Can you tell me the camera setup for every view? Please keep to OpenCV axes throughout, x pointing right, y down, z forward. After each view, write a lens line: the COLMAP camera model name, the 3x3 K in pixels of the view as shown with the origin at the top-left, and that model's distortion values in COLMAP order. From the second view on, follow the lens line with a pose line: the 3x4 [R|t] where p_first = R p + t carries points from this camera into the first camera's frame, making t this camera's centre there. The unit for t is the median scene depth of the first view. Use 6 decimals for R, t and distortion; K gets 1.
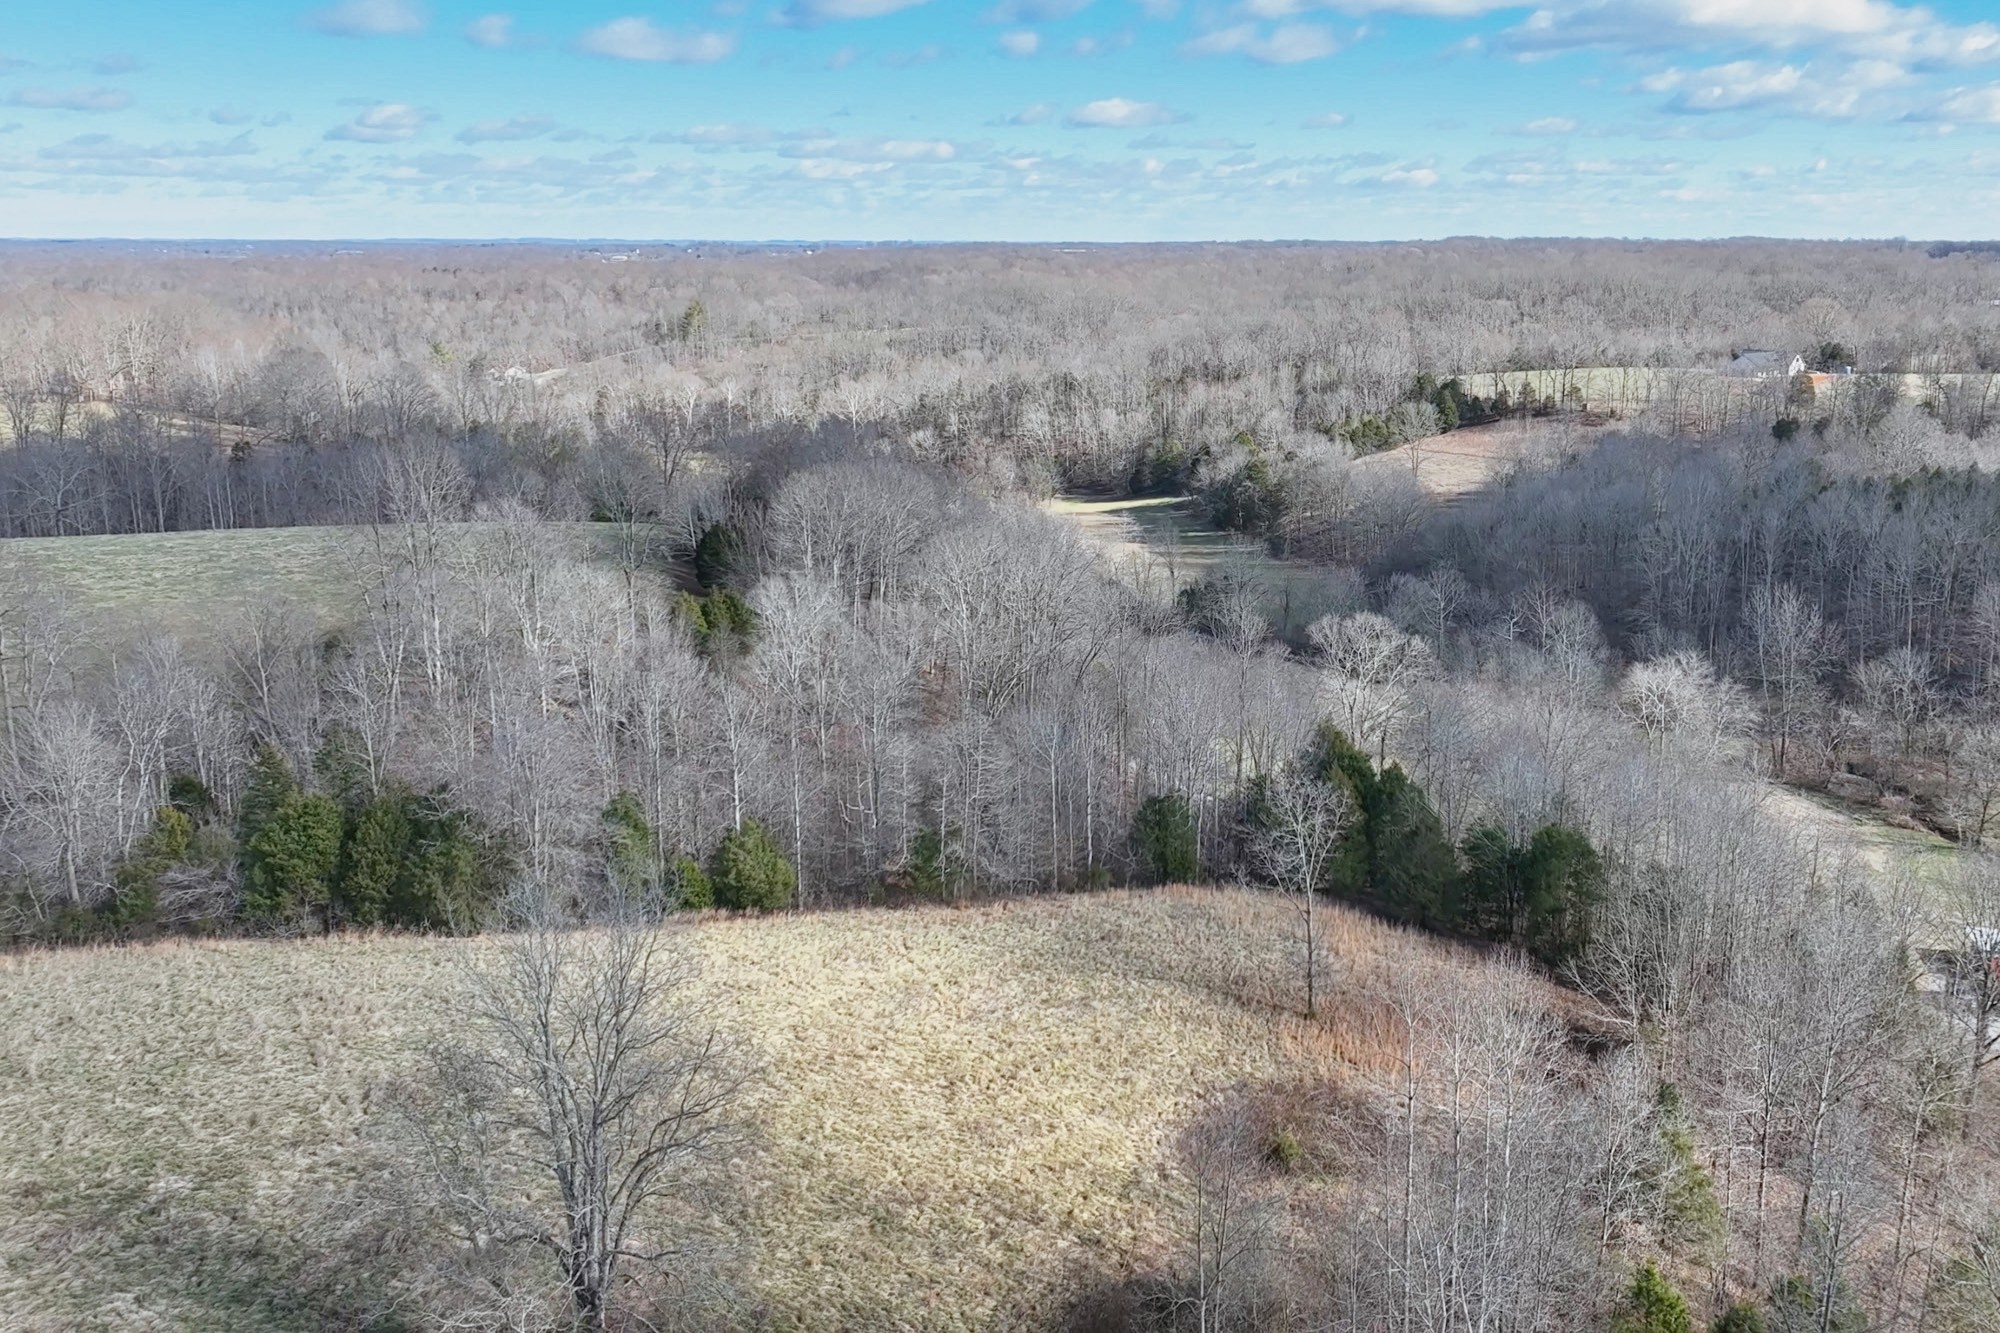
lens RADIAL K [[2464.9, 0, 1000.0], [0, 2464.9, 666.5], [0, 0, 1]] dist [0.001215, -0.070927]
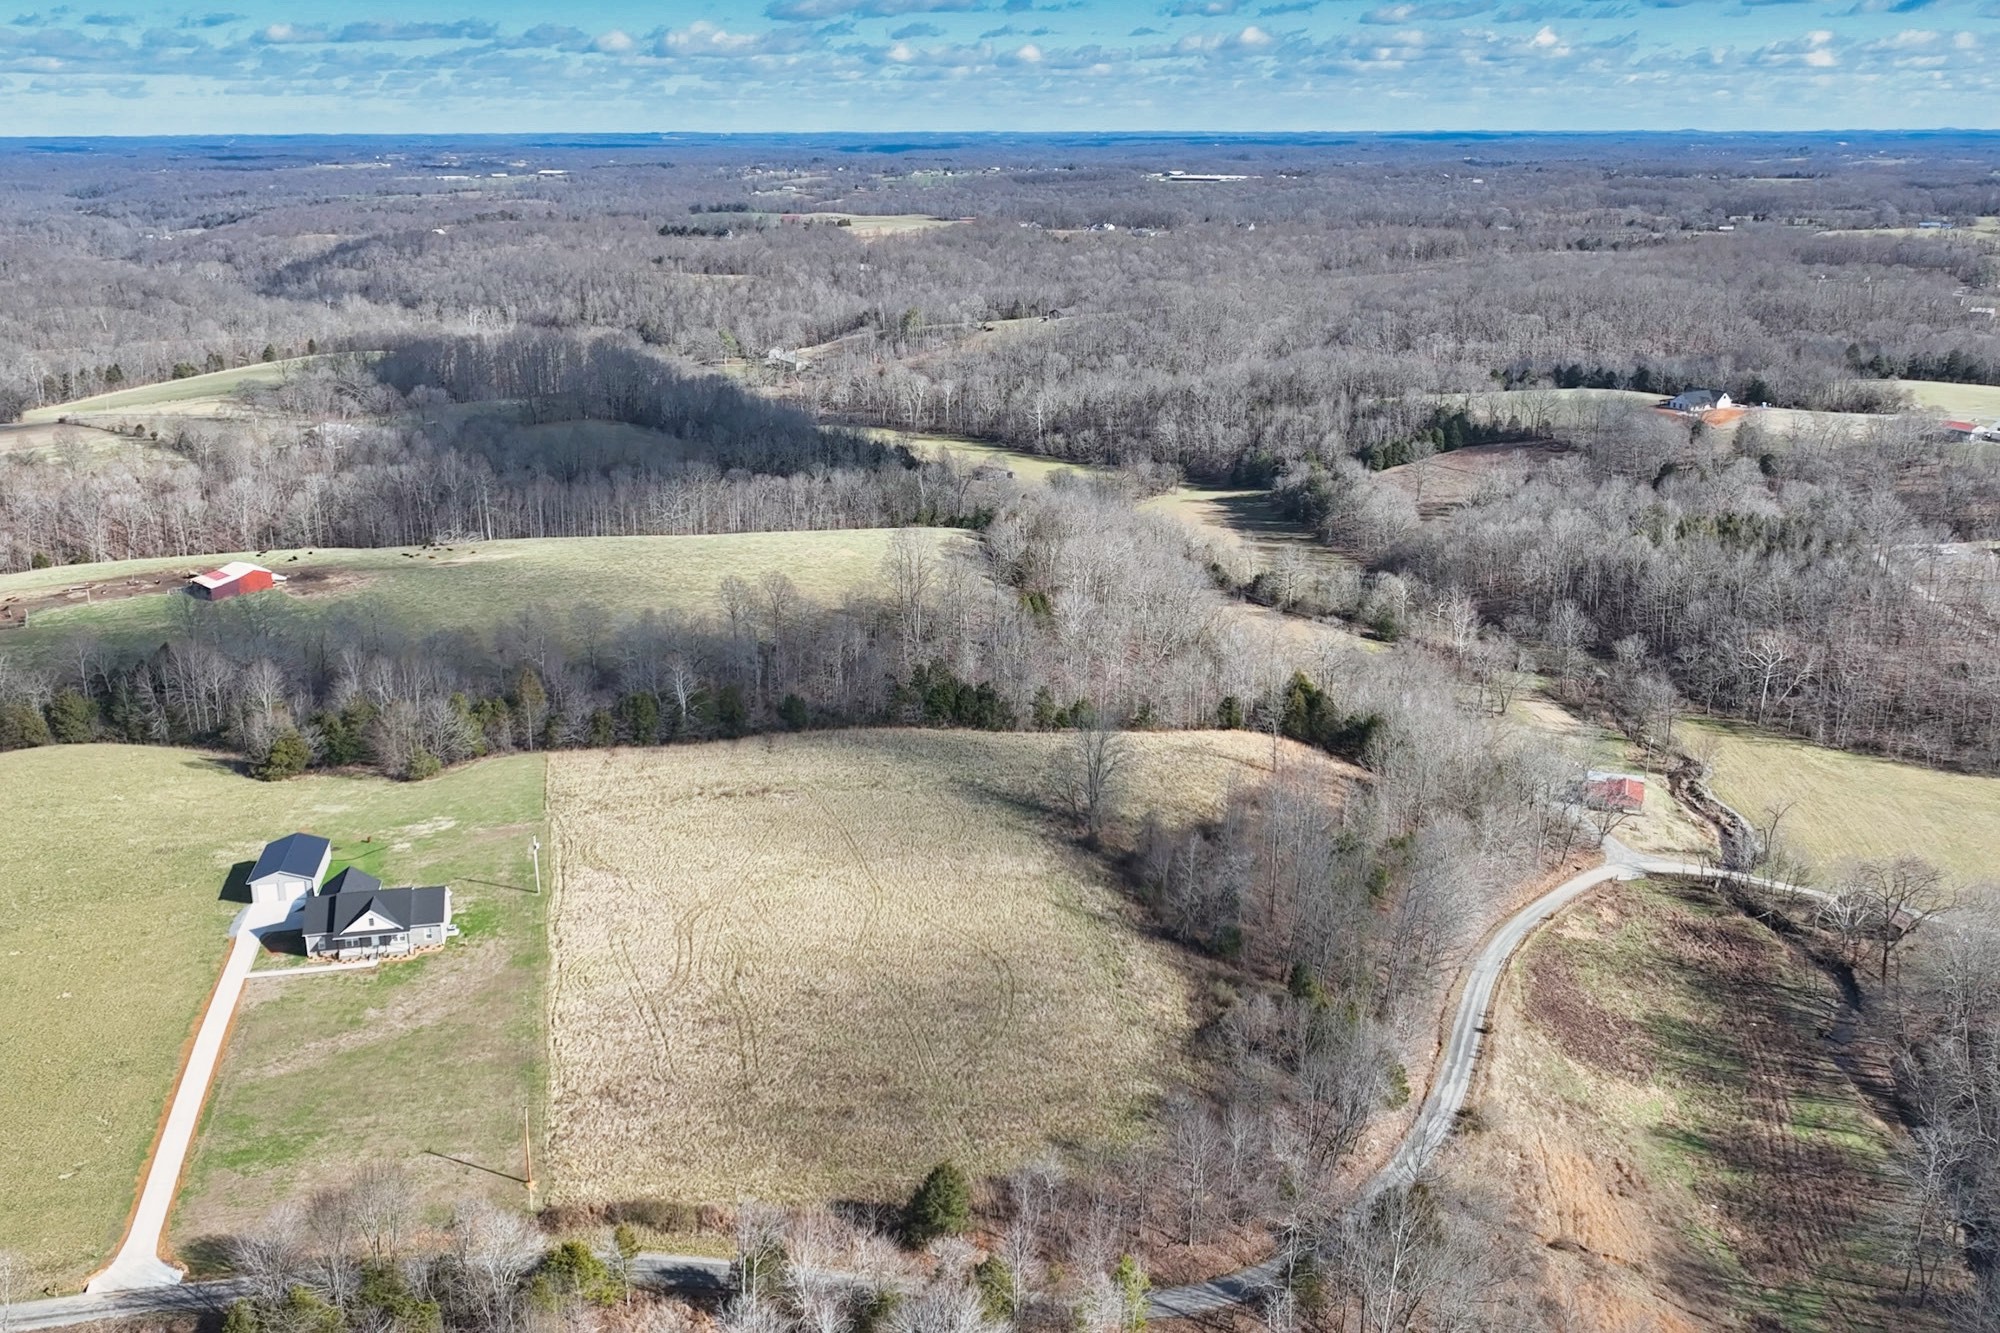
lens RADIAL K [[2464.9, 0, 1000.0], [0, 2464.9, 666.5], [0, 0, 1]] dist [0.001215, -0.070927]
pose [[0.998153, 0.048026, -0.037204, -0.023921], [-0.046214, 0.997772, 0.048120, -0.027052], [0.039432, -0.046312, 0.998148, -0.467372]]
